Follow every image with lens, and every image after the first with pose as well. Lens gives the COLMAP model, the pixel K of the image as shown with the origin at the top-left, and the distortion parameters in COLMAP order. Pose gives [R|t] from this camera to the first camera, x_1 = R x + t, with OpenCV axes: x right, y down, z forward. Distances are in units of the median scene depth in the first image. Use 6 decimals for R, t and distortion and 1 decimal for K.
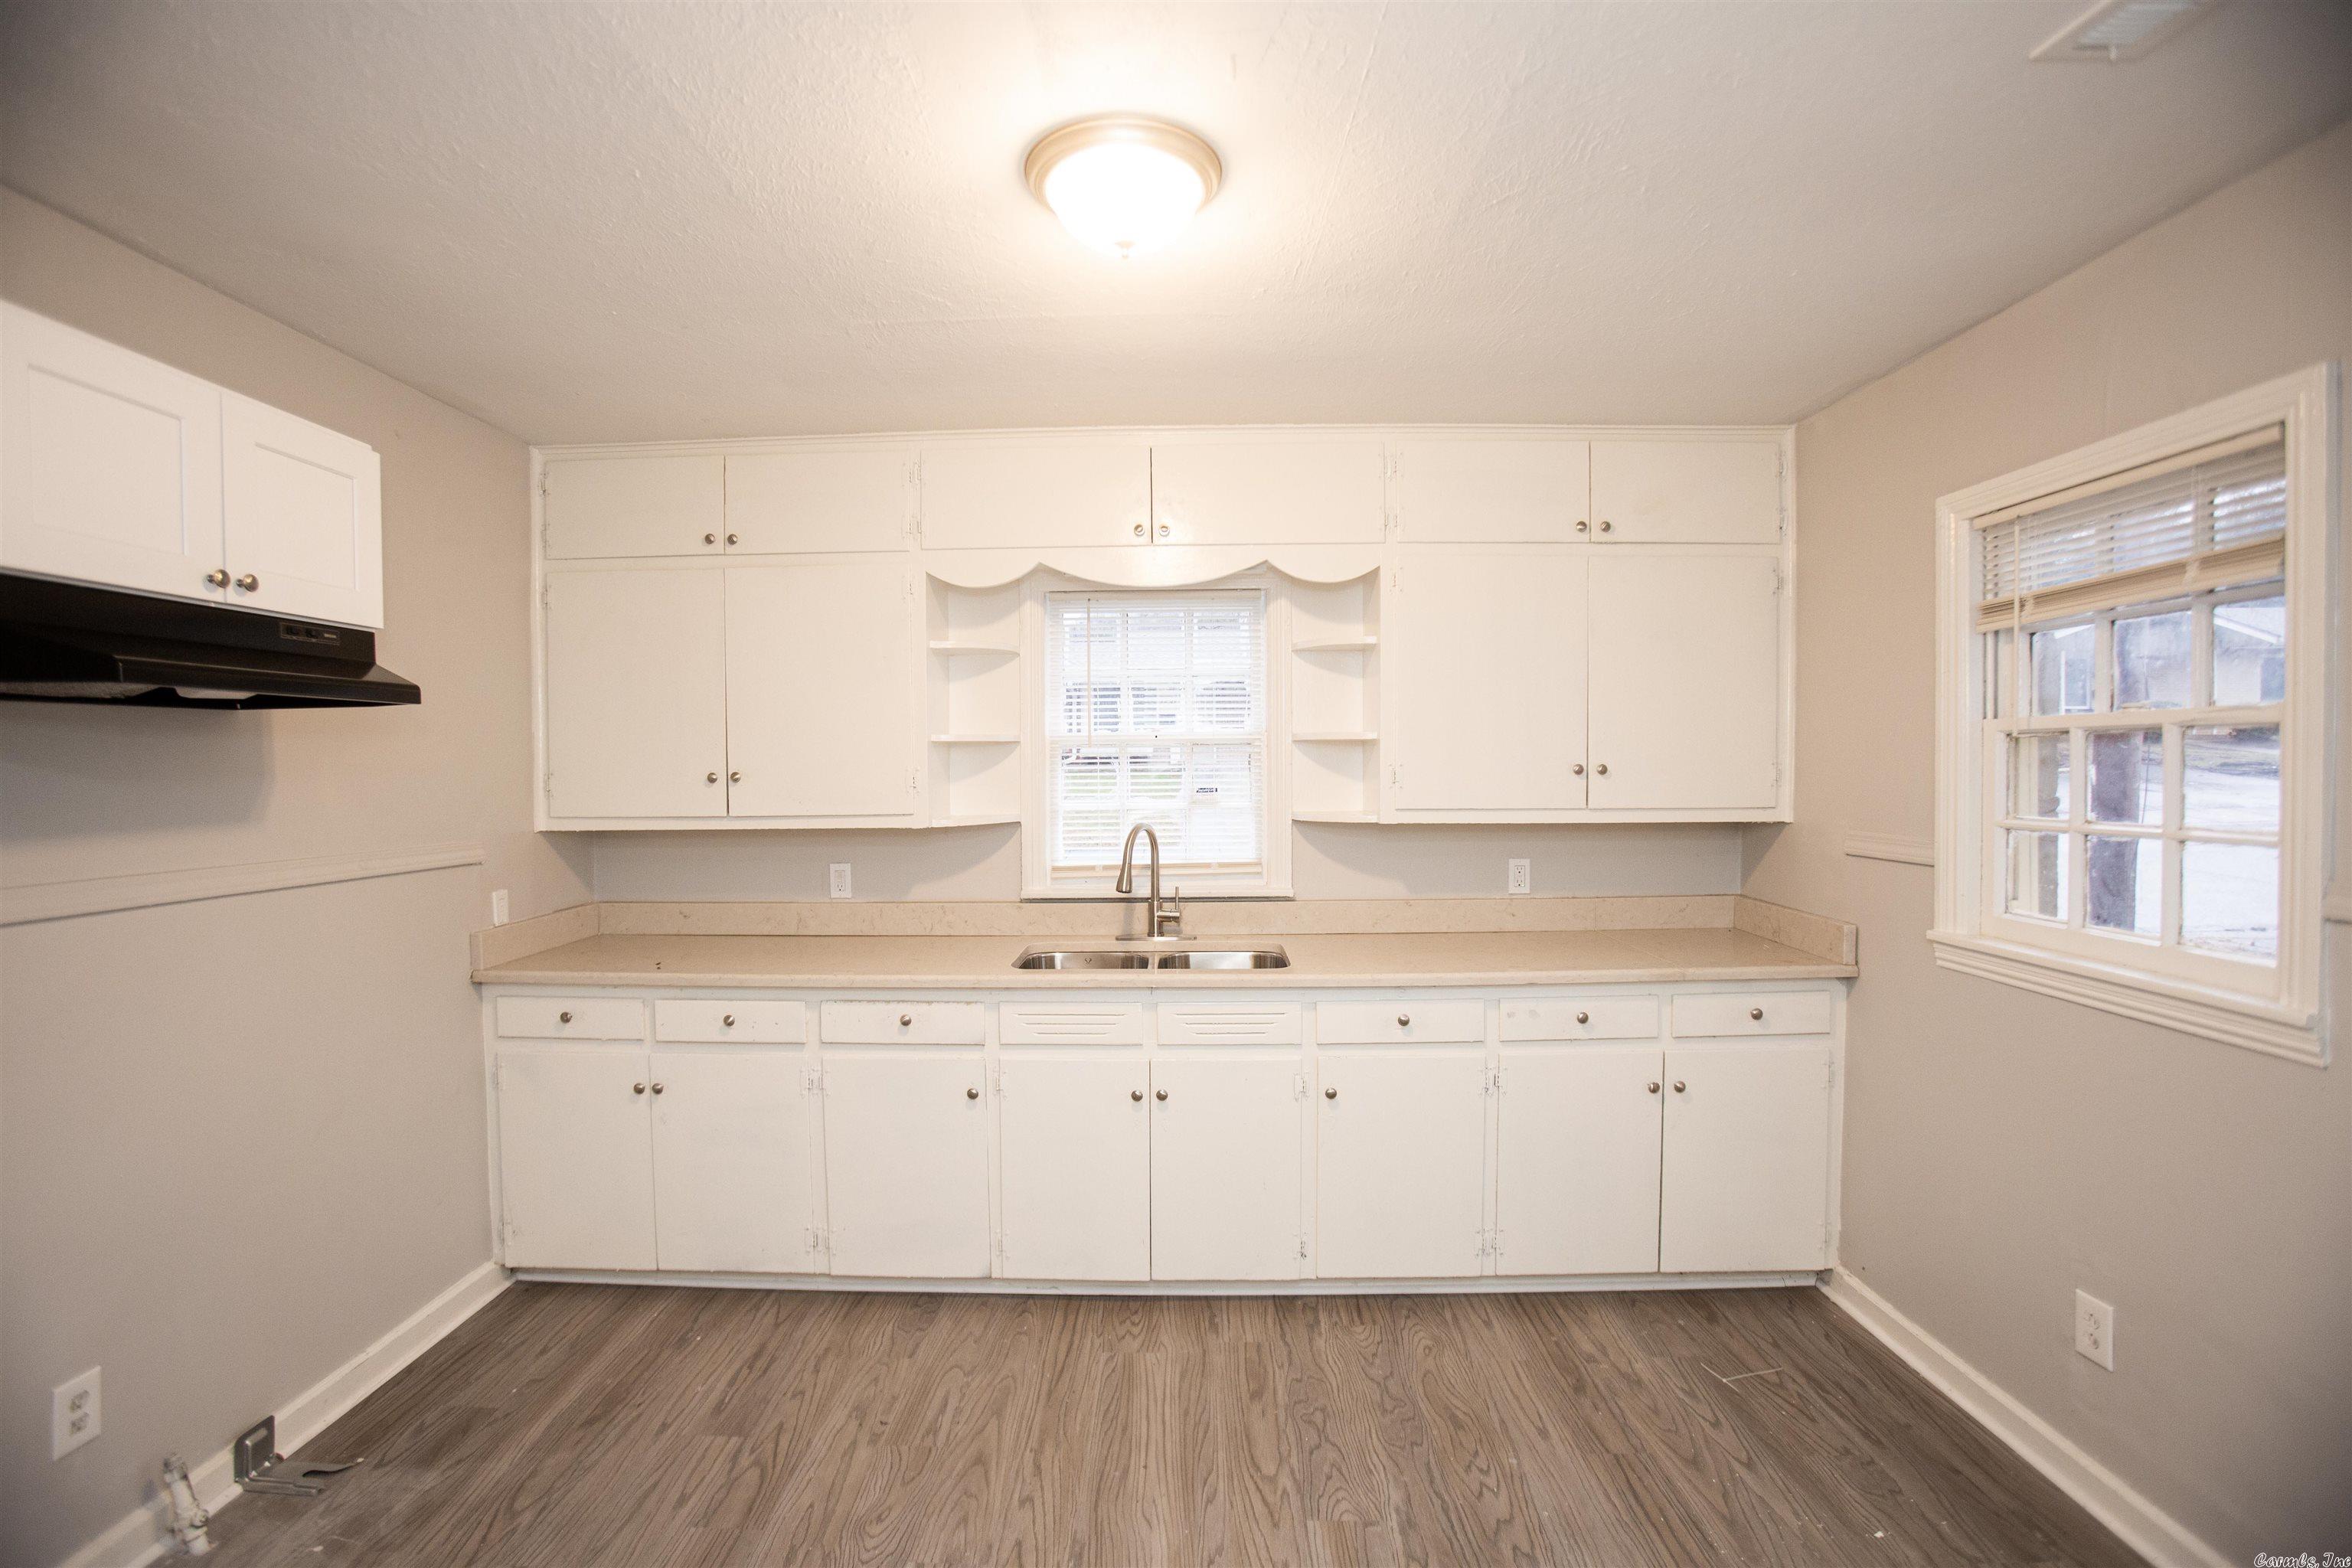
lens RADIAL K [[1098.9, 0, 1164.2], [0, 1098.9, 786.7], [0, 0, 1]] dist [-0.078495, 0.038710]
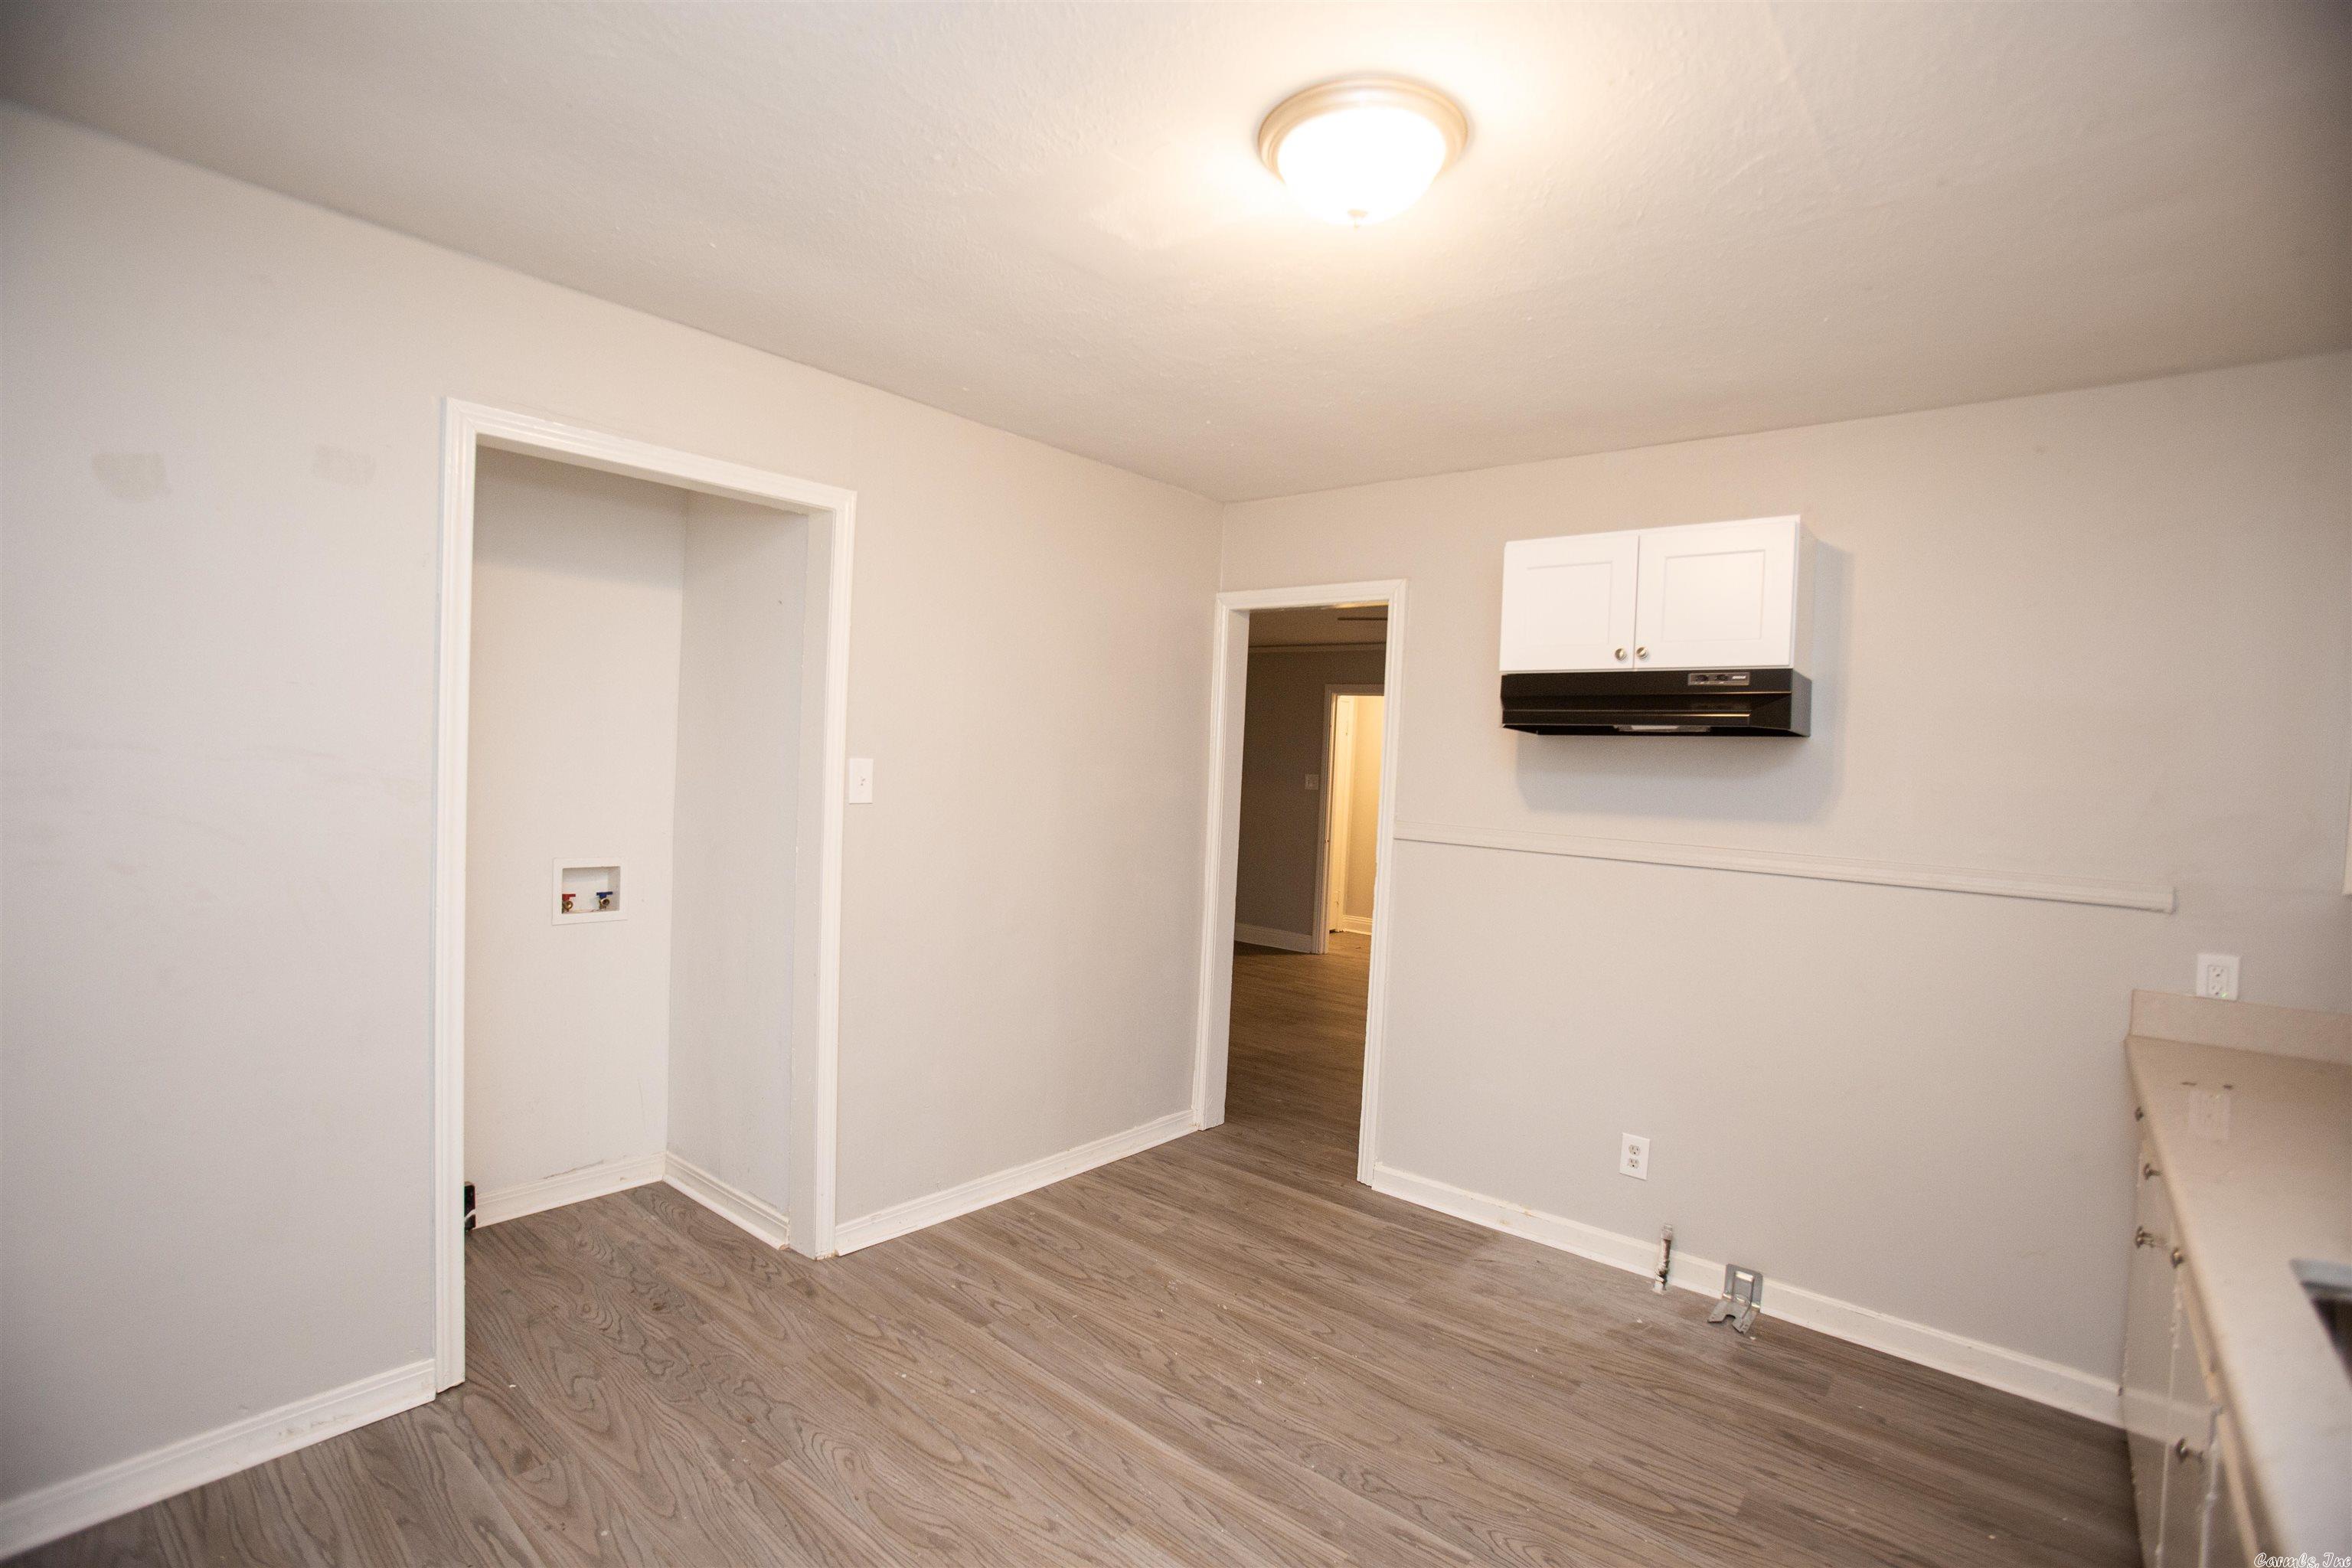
lens RADIAL K [[1098.9, 0, 1164.2], [0, 1098.9, 786.7], [0, 0, 1]] dist [-0.078495, 0.038710]
pose [[-0.631885, -0.004042, -0.775051, 0.518320], [-0.052665, 0.997899, 0.037732, -0.015098], [0.773271, 0.064660, -0.630771, 0.972410]]
